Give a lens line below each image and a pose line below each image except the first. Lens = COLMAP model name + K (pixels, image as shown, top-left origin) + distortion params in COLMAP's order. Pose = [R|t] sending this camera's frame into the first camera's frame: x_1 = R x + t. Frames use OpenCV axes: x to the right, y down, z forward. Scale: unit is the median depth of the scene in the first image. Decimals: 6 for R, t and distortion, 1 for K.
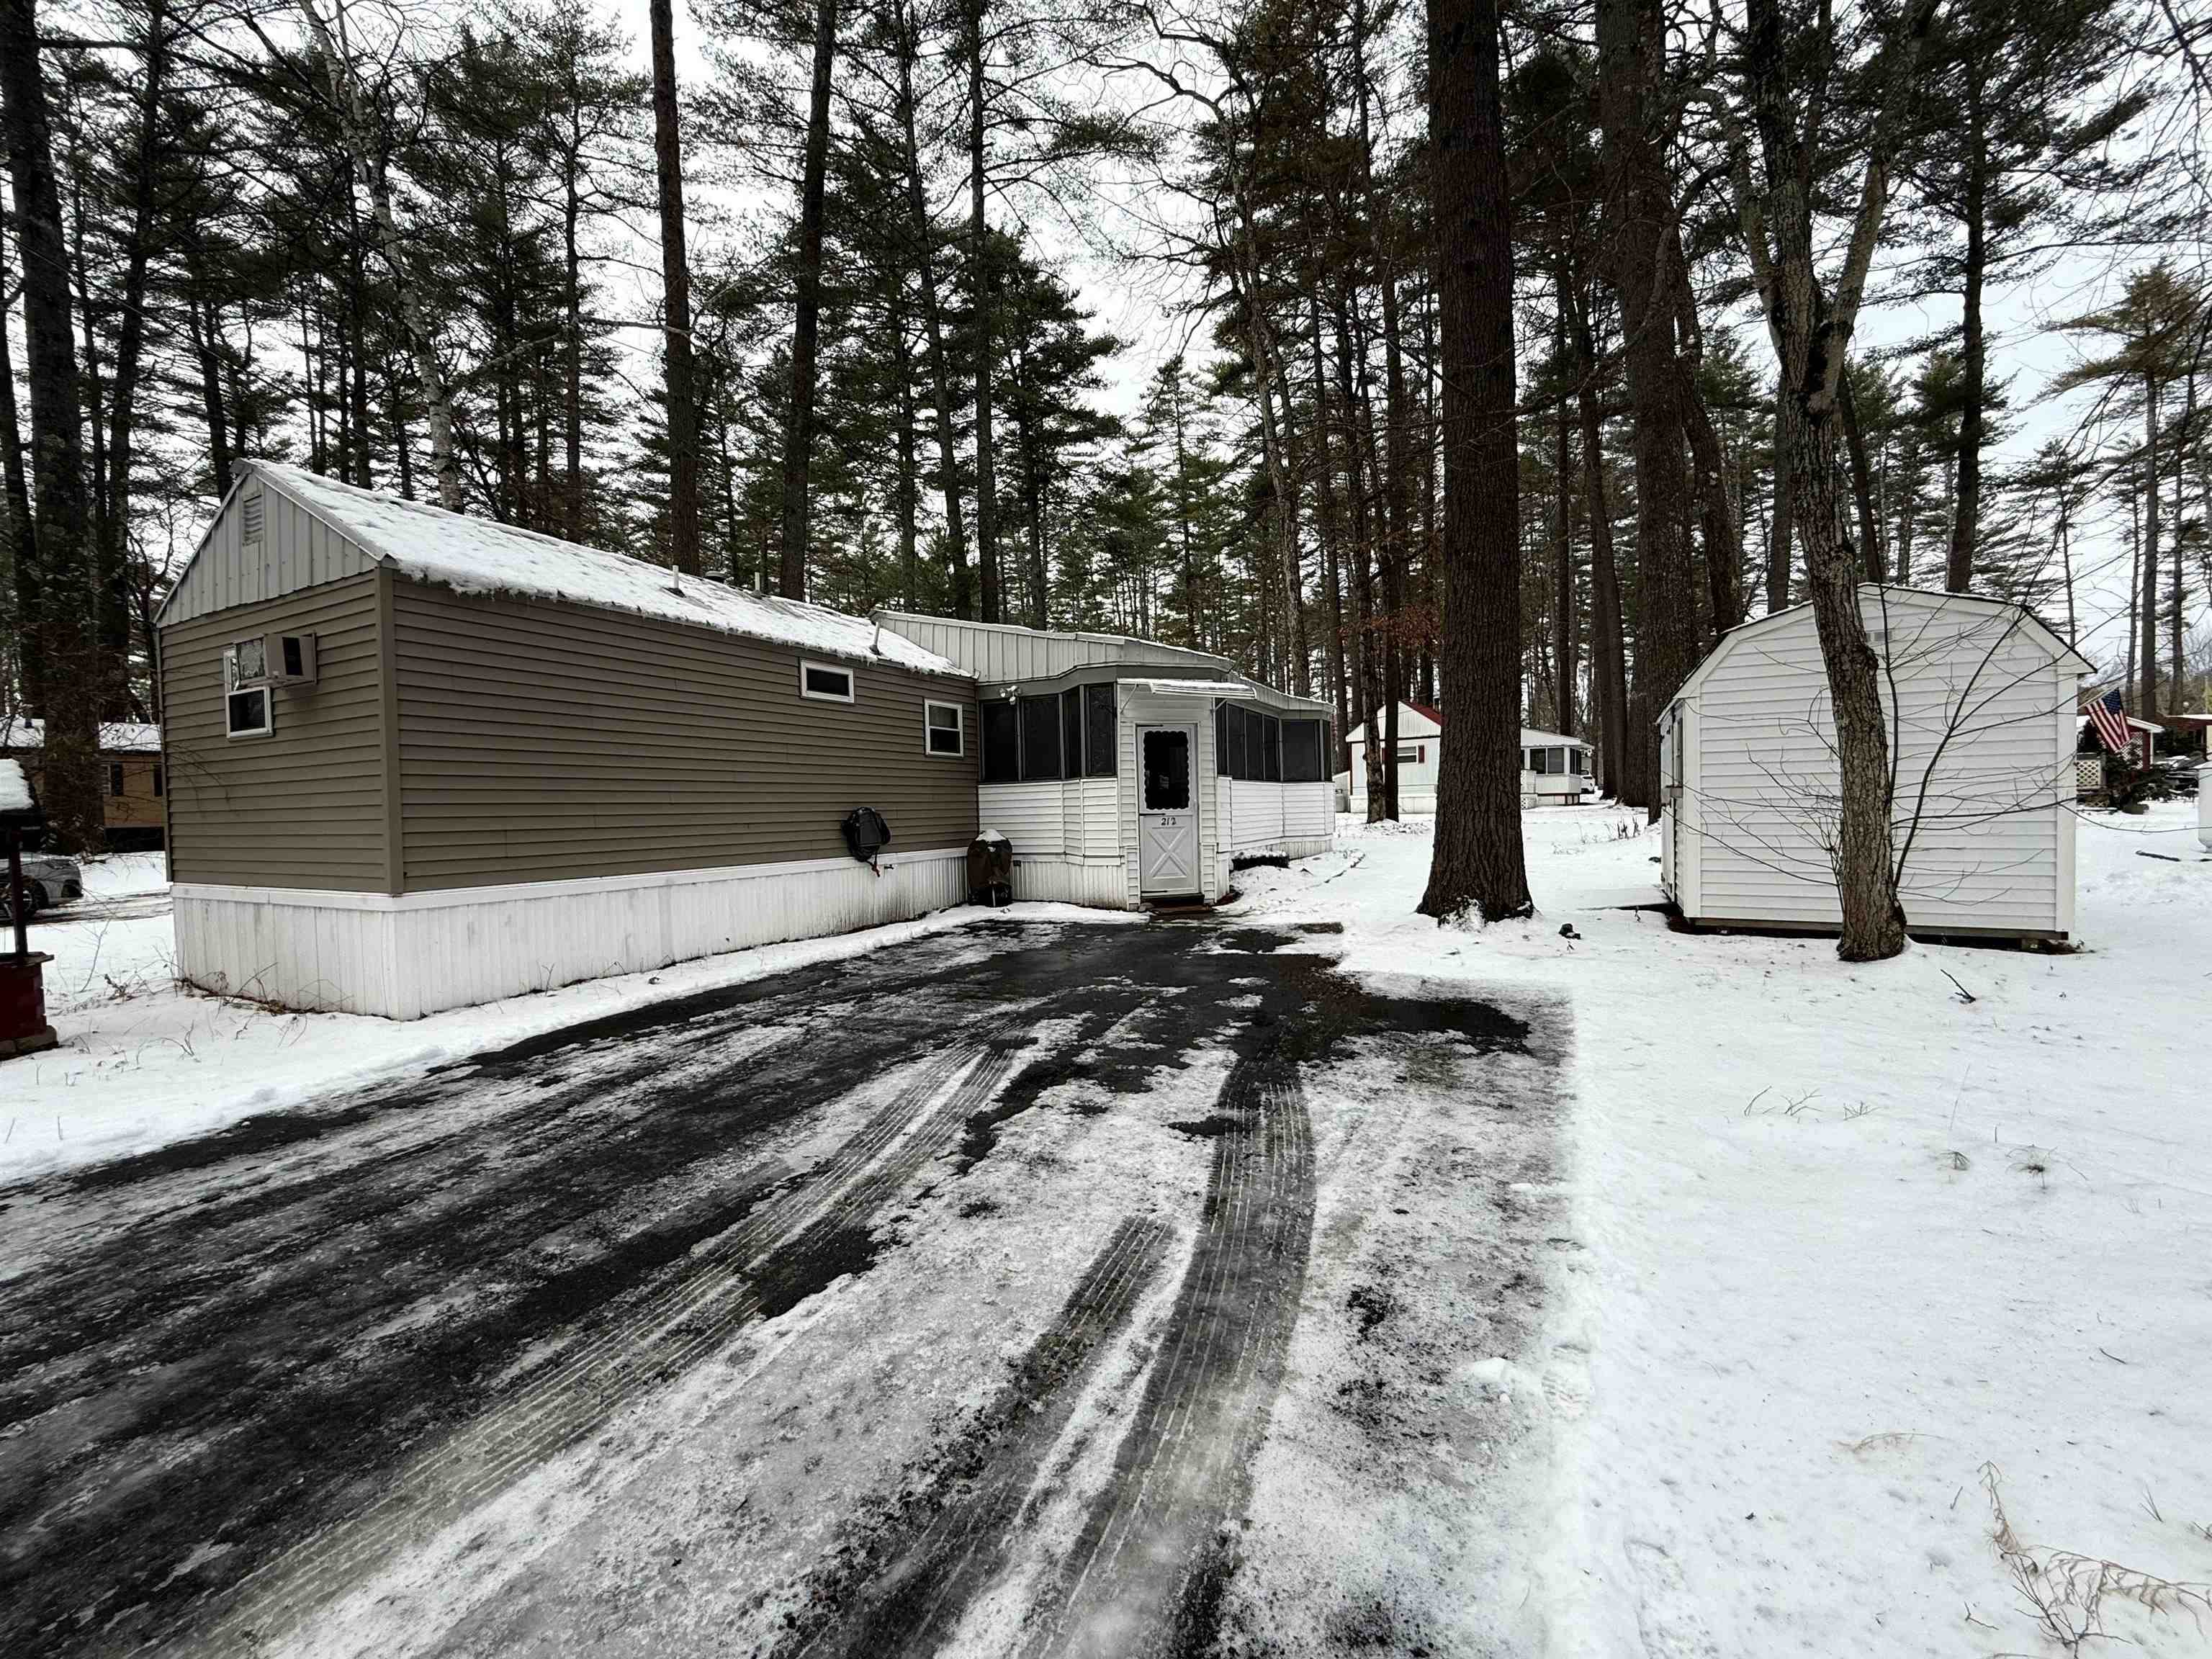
lens RADIAL K [[877.4, 0, 1097.3], [0, 877.4, 828.8], [0, 0, 1]] dist [-0.002329, 0.000084]
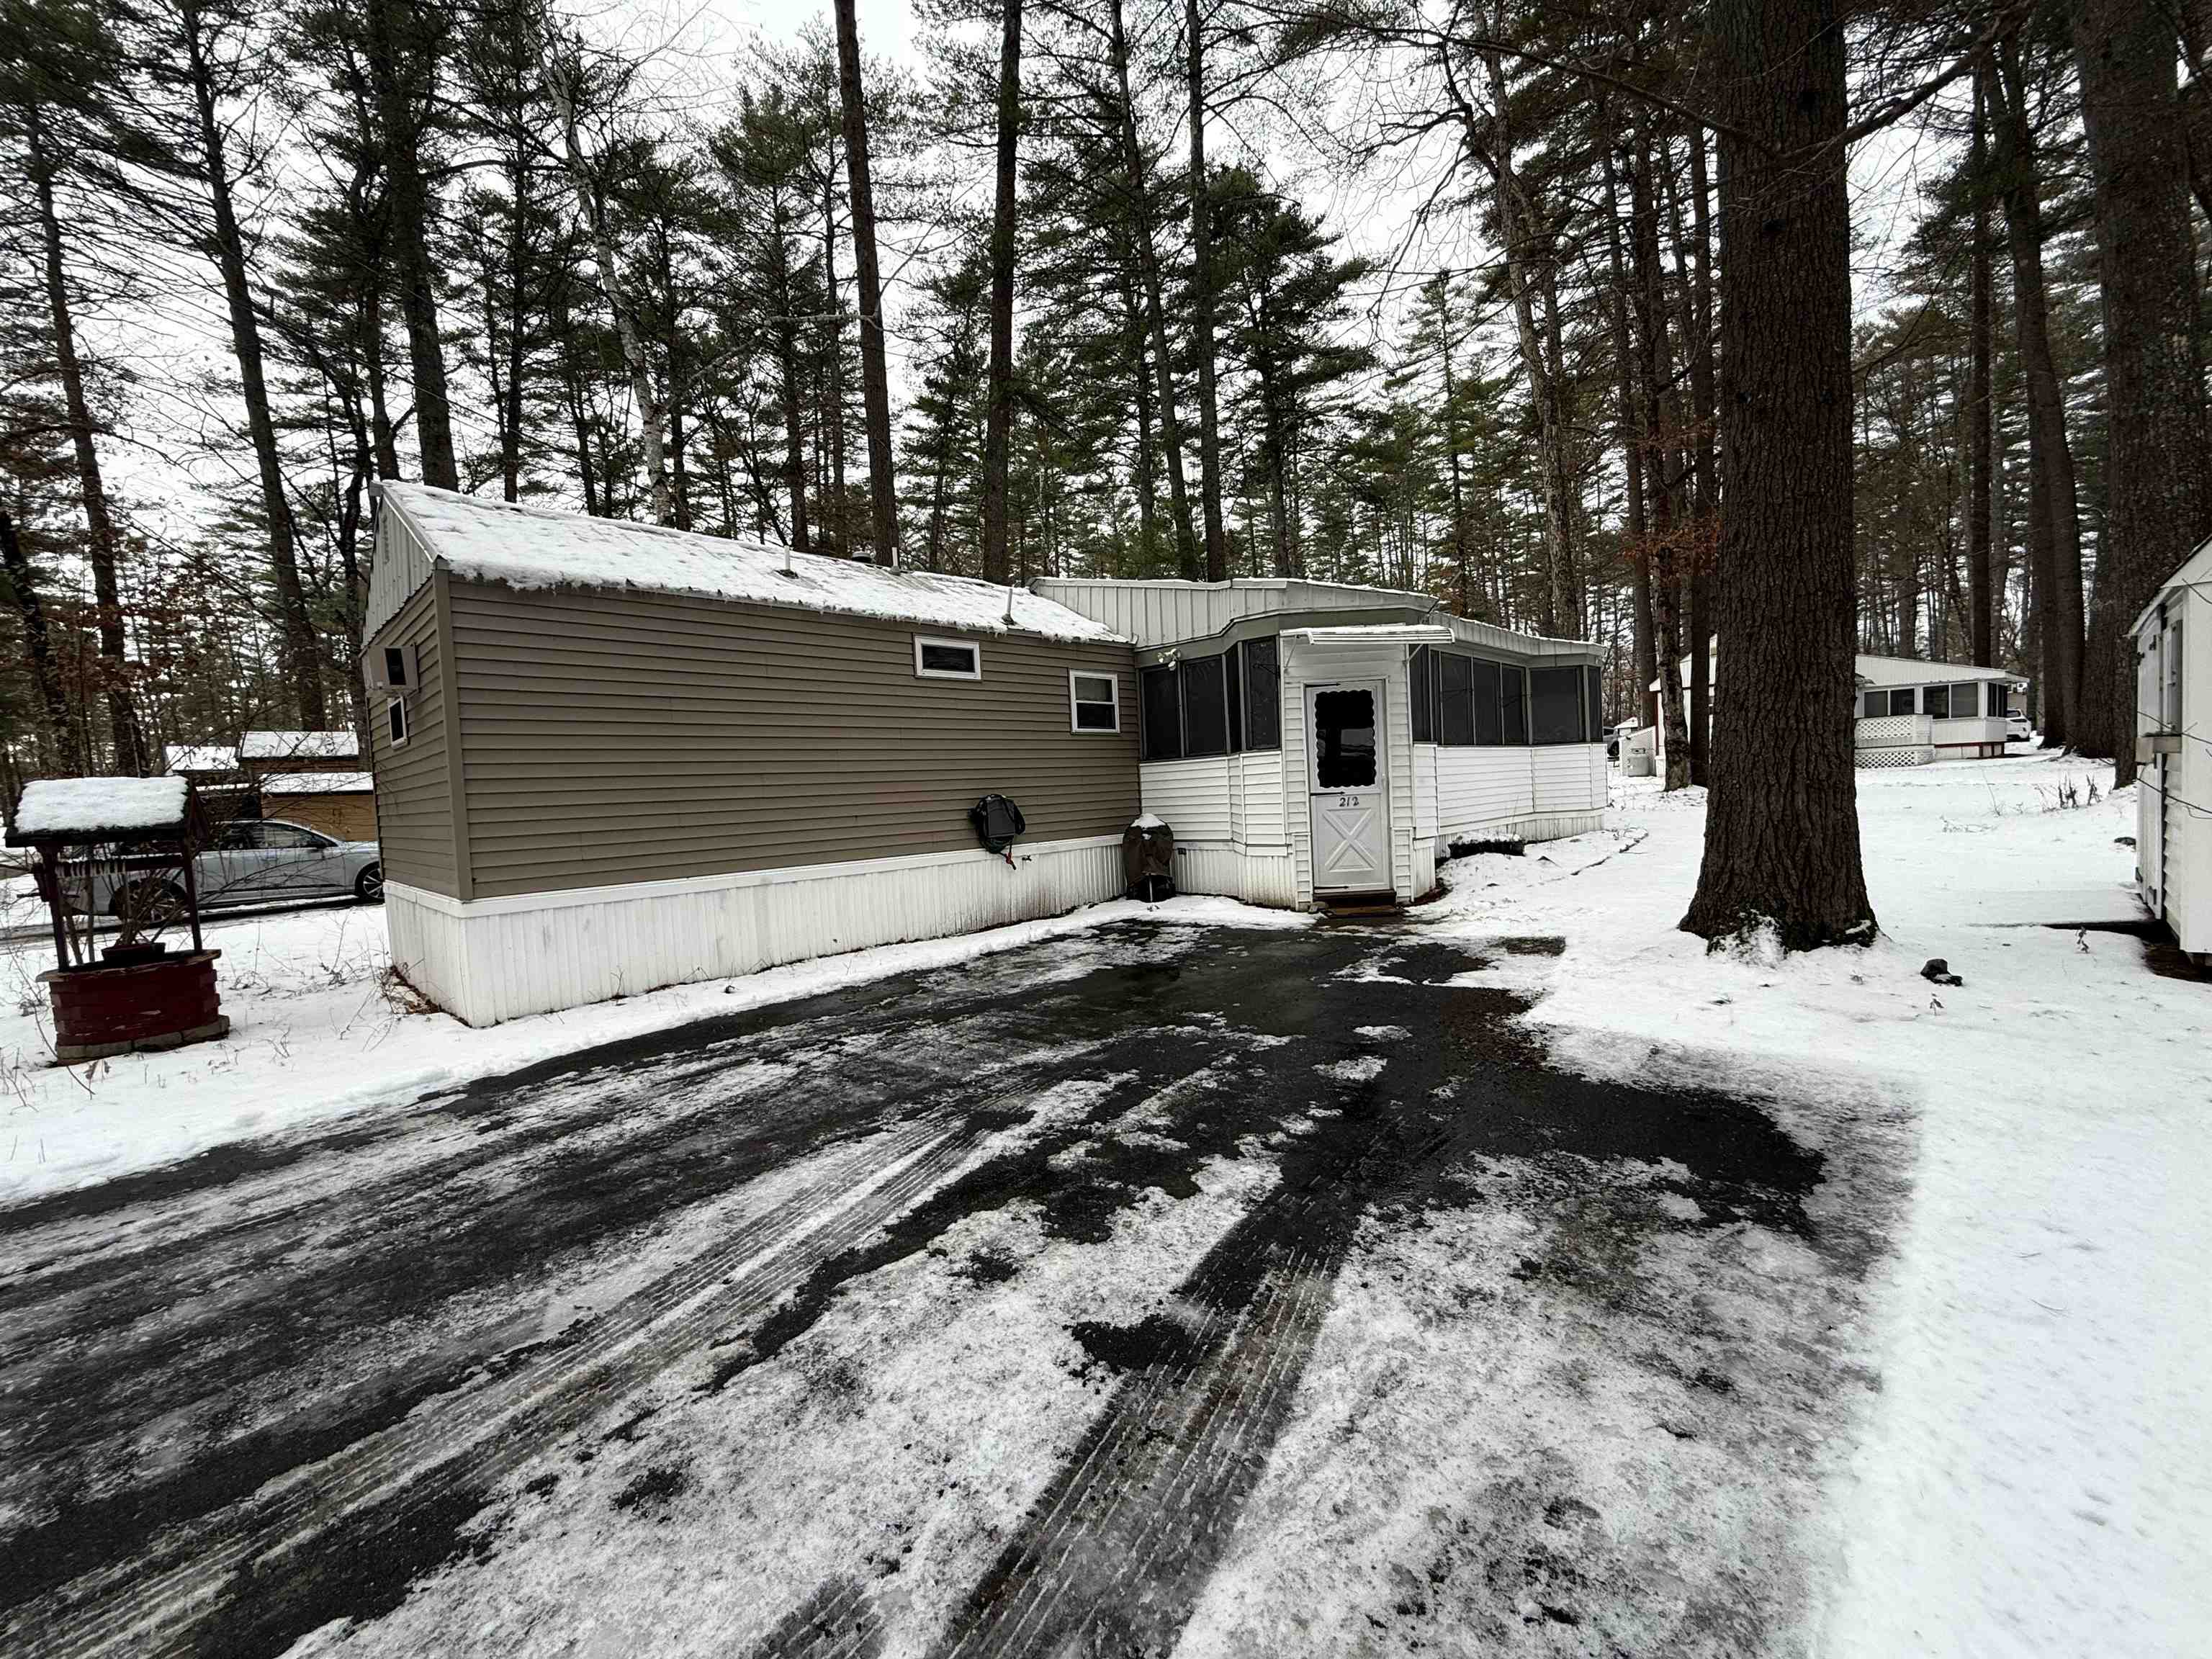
lens RADIAL K [[874.7, 0, 1103.6], [0, 874.7, 828.4], [0, 0, 1]] dist [-0.000446, 0.000098]
pose [[0.954963, -0.010788, -0.296530, 0.133449], [0.020326, 0.999370, 0.029102, -0.015380], [0.296029, -0.033819, 0.954580, 0.197649]]
